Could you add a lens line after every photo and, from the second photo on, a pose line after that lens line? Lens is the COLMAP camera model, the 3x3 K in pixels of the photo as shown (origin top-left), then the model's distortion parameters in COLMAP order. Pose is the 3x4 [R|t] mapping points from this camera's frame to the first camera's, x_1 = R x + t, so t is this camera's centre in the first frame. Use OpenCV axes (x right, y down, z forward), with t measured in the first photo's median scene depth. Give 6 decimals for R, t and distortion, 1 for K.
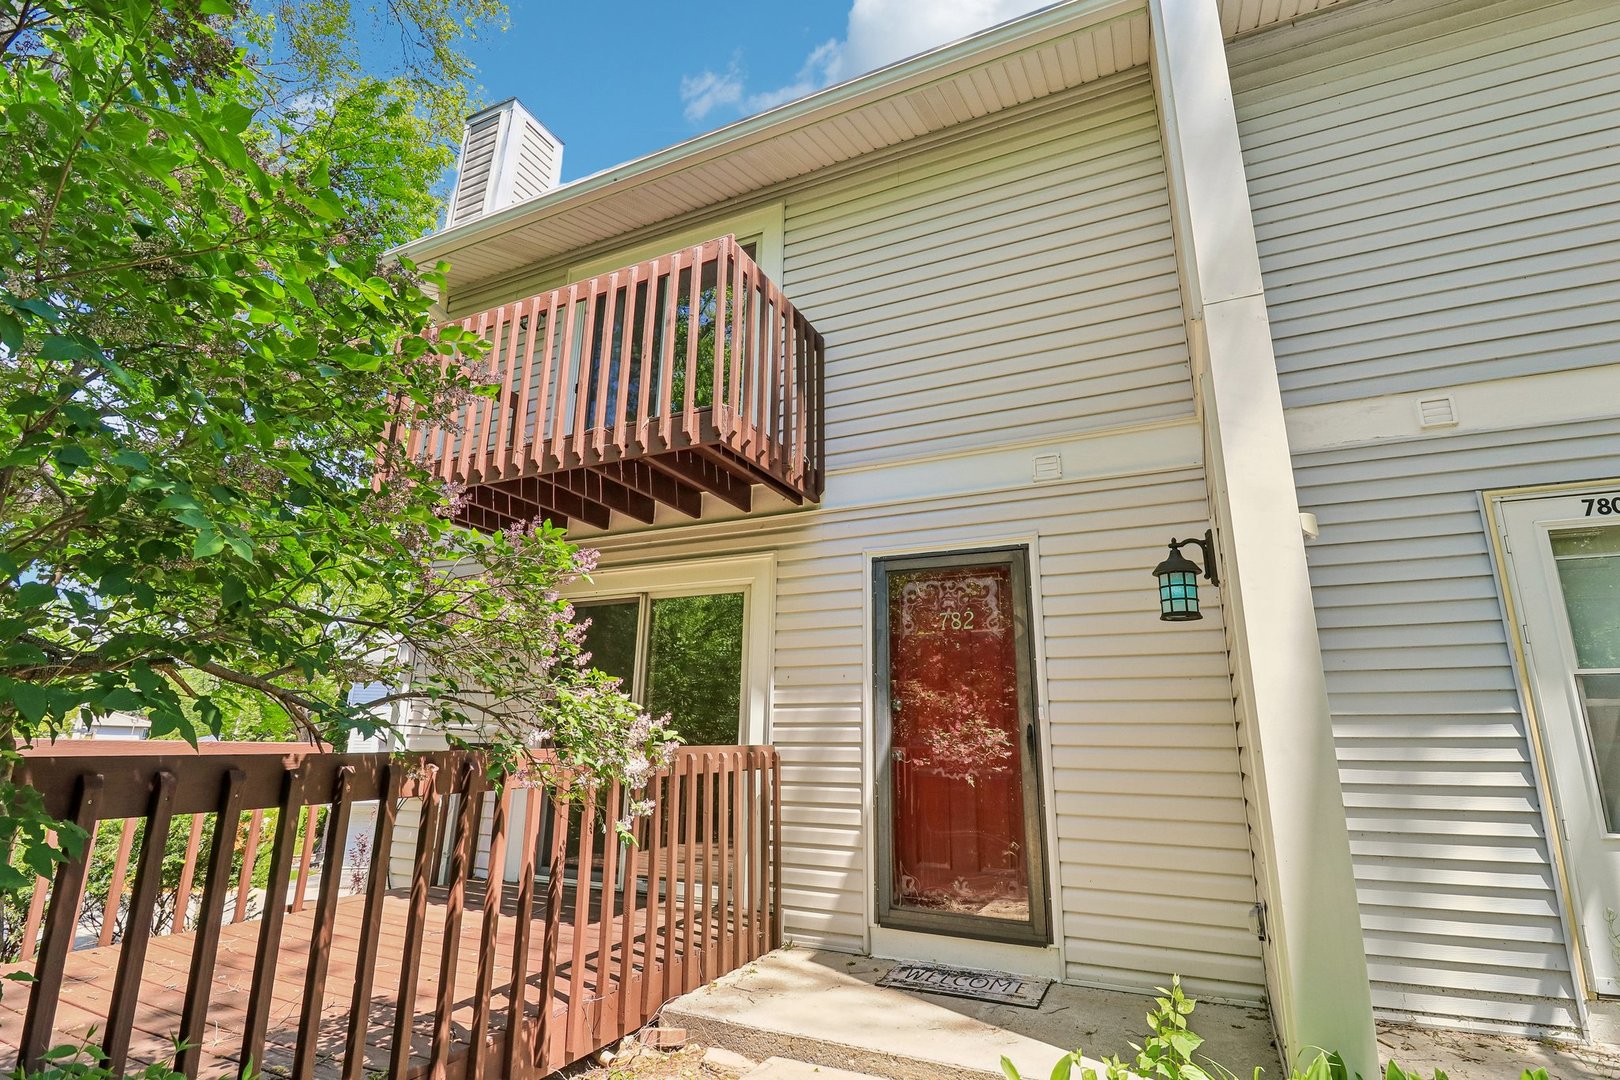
lens RADIAL K [[762.1, 0, 812.9], [0, 762.1, 541.0], [0, 0, 1]] dist [0.009472, -0.012382]
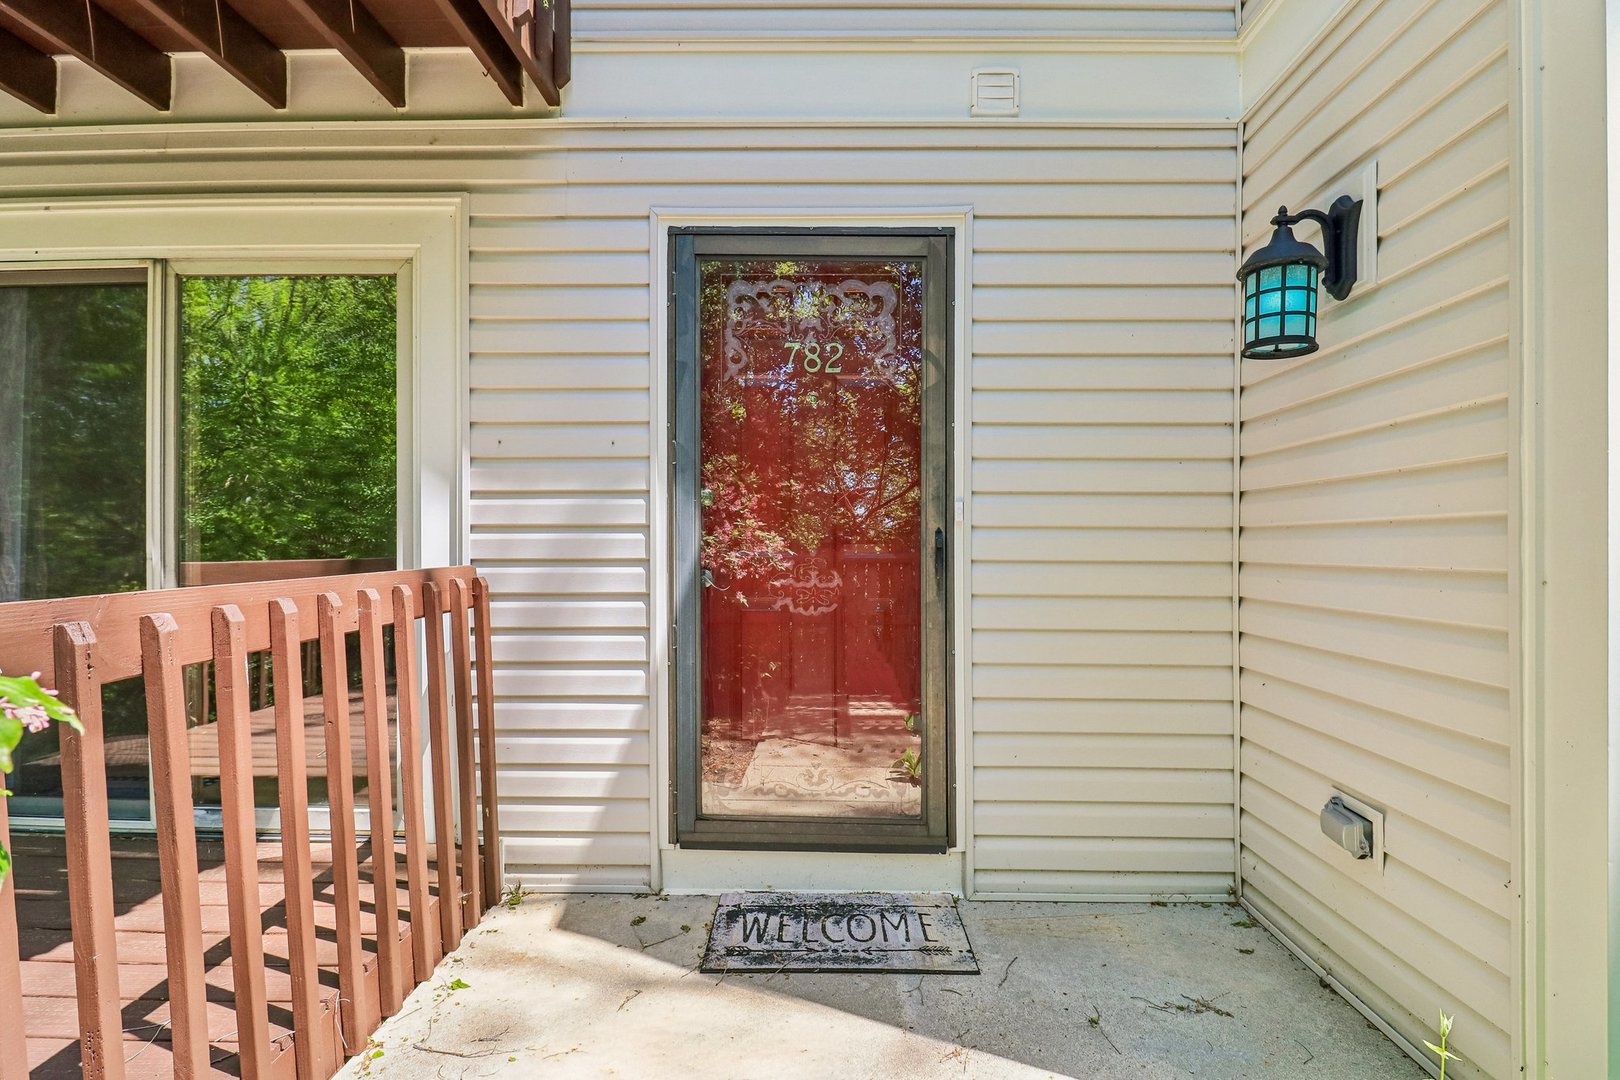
lens RADIAL K [[762.1, 0, 827.8], [0, 762.1, 559.0], [0, 0, 1]] dist [0.009472, -0.012382]
pose [[0.904983, -0.018312, 0.425053, -0.057200], [-0.100394, 0.961667, 0.255180, 0.105038], [-0.413432, -0.273607, 0.868455, 0.450047]]
